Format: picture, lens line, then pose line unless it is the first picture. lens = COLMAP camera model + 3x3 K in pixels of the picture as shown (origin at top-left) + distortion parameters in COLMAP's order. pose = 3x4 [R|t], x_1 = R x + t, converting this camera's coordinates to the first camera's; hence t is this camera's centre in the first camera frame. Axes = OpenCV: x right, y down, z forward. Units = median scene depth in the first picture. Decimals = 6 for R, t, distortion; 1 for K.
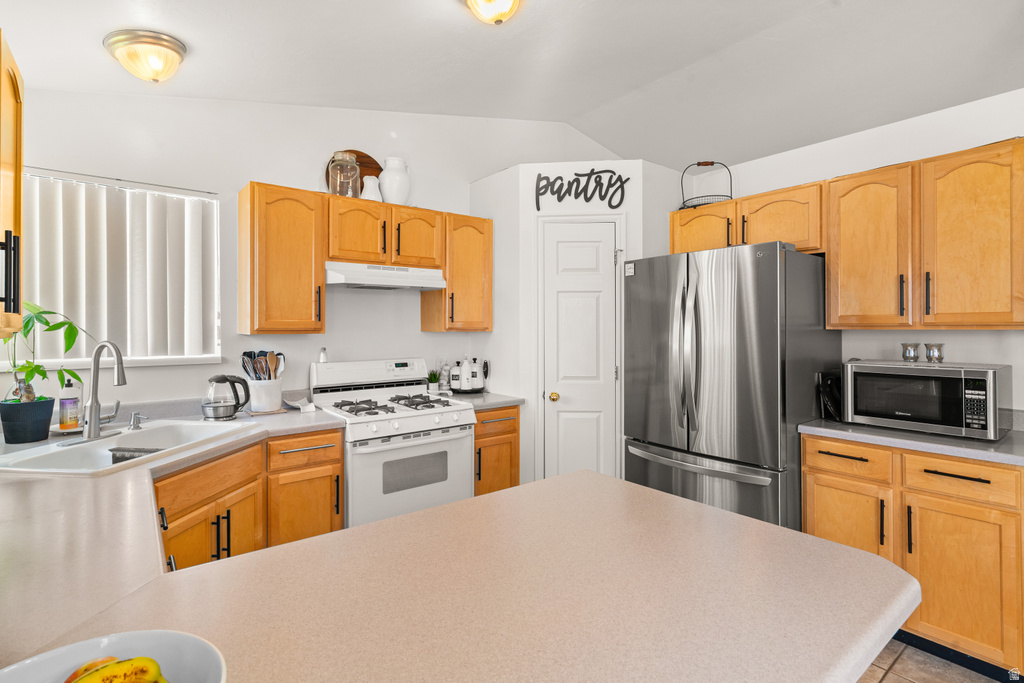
lens RADIAL K [[515.8, 0, 493.2], [0, 515.8, 323.0], [0, 0, 1]] dist [0.000193, -0.000104]
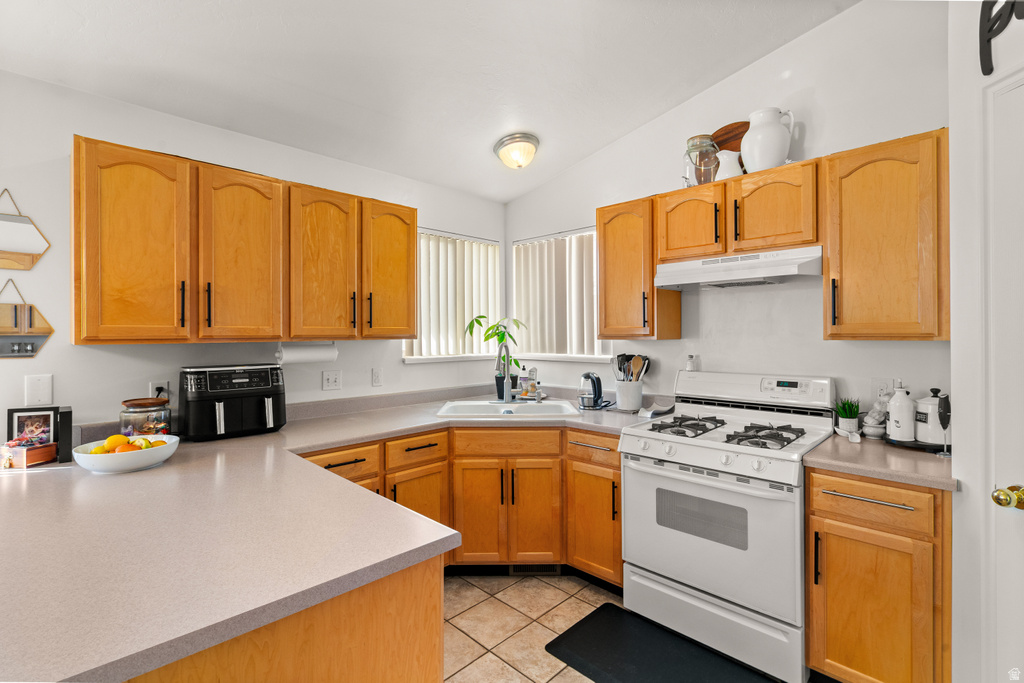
lens RADIAL K [[470.5, 0, 511.9], [0, 470.5, 338.6], [0, 0, 1]] dist [-0.014451, -0.000069]
pose [[0.119369, 0.008709, -0.992812, 0.487773], [0.009756, 0.999903, 0.009944, 0.006385], [0.992802, -0.010873, 0.119273, 0.593357]]
